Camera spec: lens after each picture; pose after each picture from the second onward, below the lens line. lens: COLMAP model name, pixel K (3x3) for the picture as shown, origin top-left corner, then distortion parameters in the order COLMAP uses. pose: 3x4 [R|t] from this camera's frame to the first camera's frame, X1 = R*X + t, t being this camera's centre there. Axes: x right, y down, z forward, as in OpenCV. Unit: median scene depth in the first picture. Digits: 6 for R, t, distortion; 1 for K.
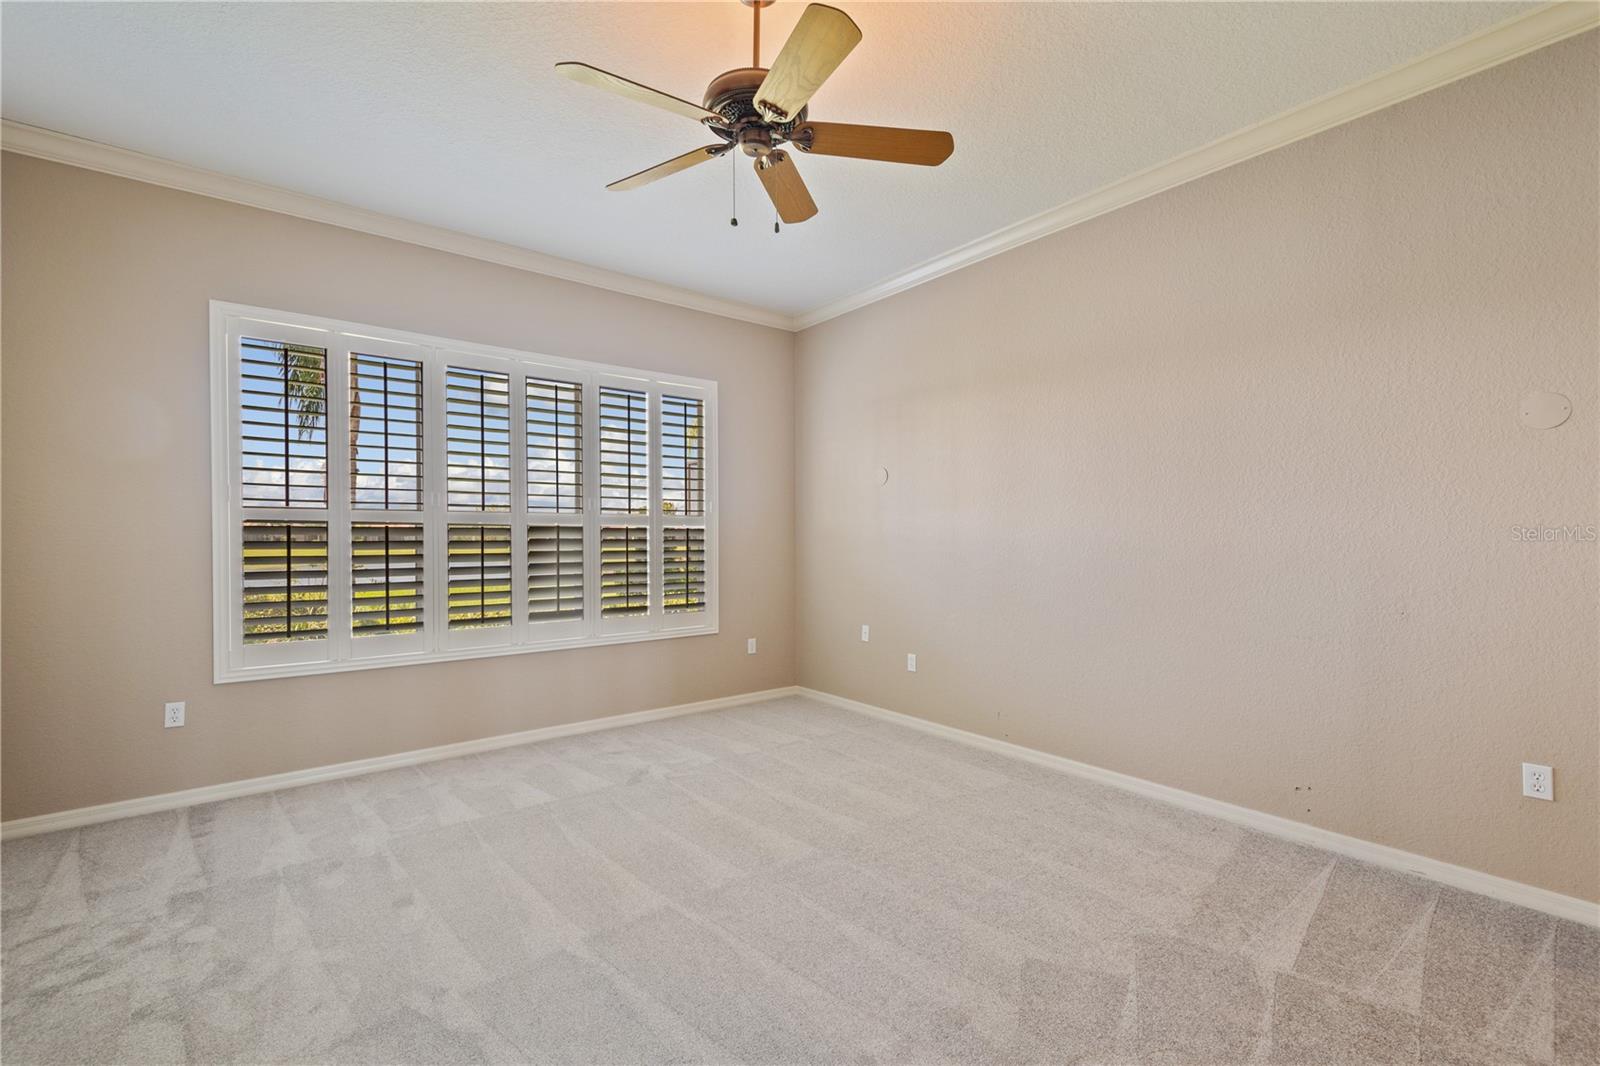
lens RADIAL K [[718.1, 0, 720.9], [0, 718.1, 541.0], [0, 0, 1]] dist [0.023353, 0.000106]
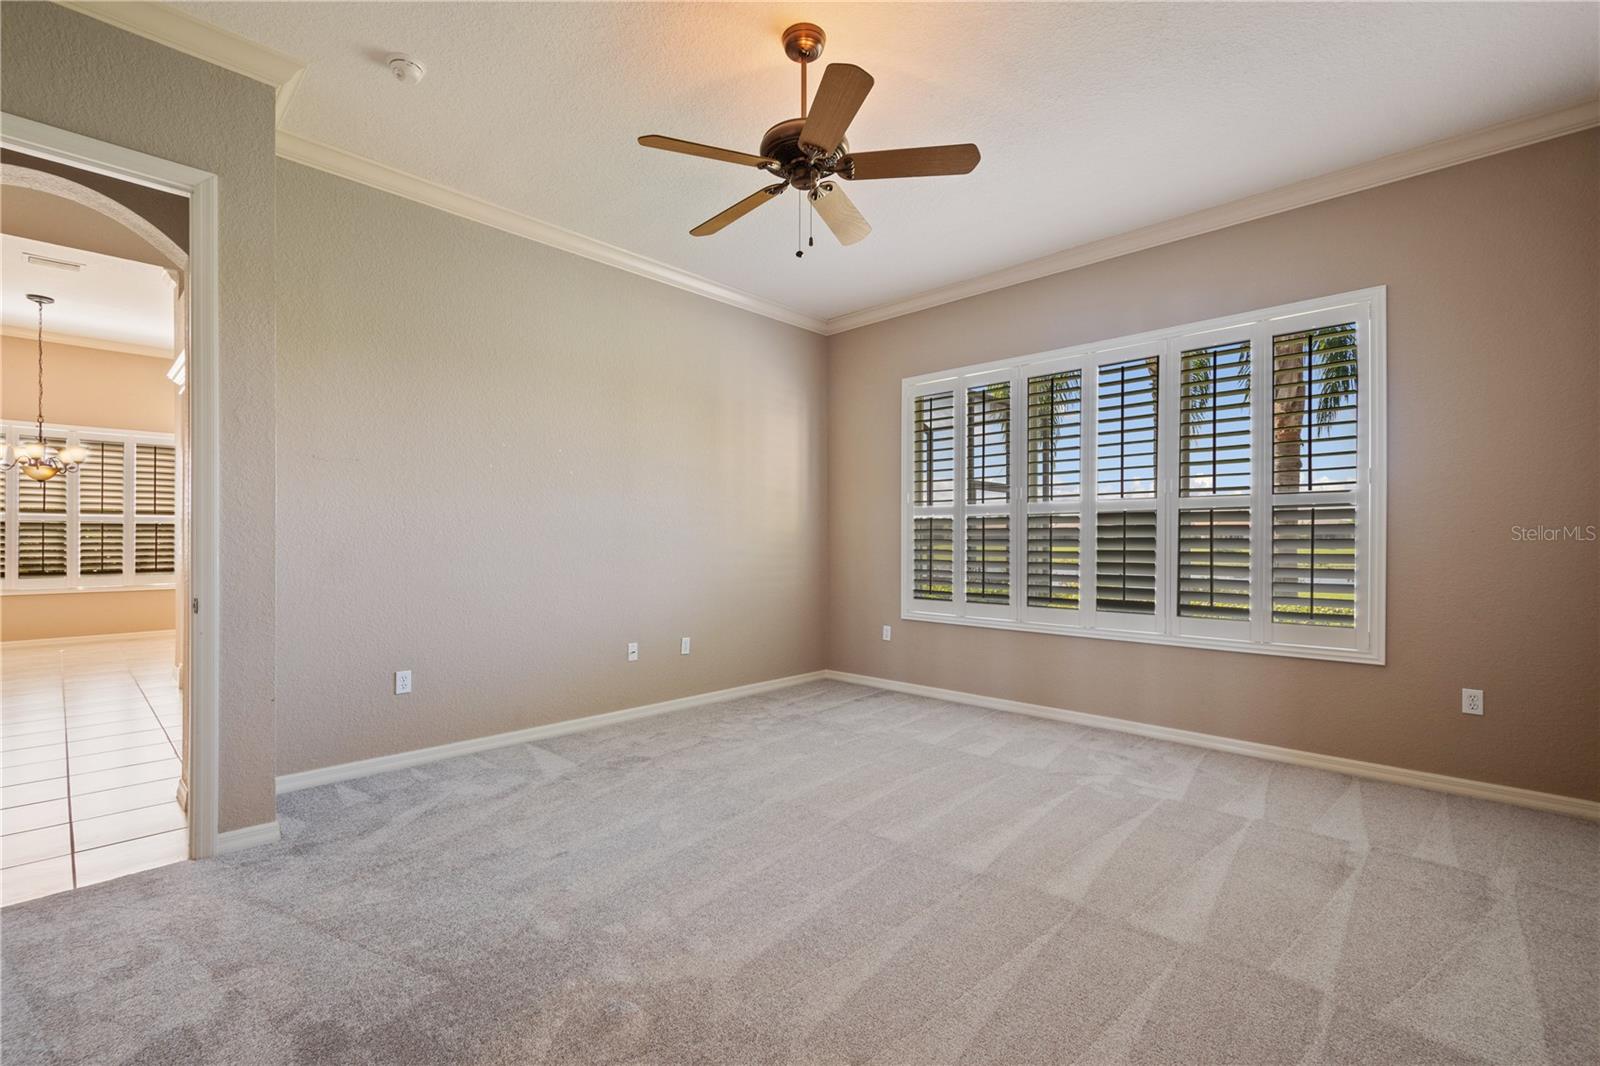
lens RADIAL K [[706.4, 0, 800.0], [0, 706.4, 533.0], [0, 0, 1]] dist [0.002358, 0.000239]
pose [[0.162328, 0.004205, -0.986728, 0.692368], [0.007016, 0.999961, 0.005415, -0.001754], [0.986712, -0.007802, 0.162292, 0.453473]]
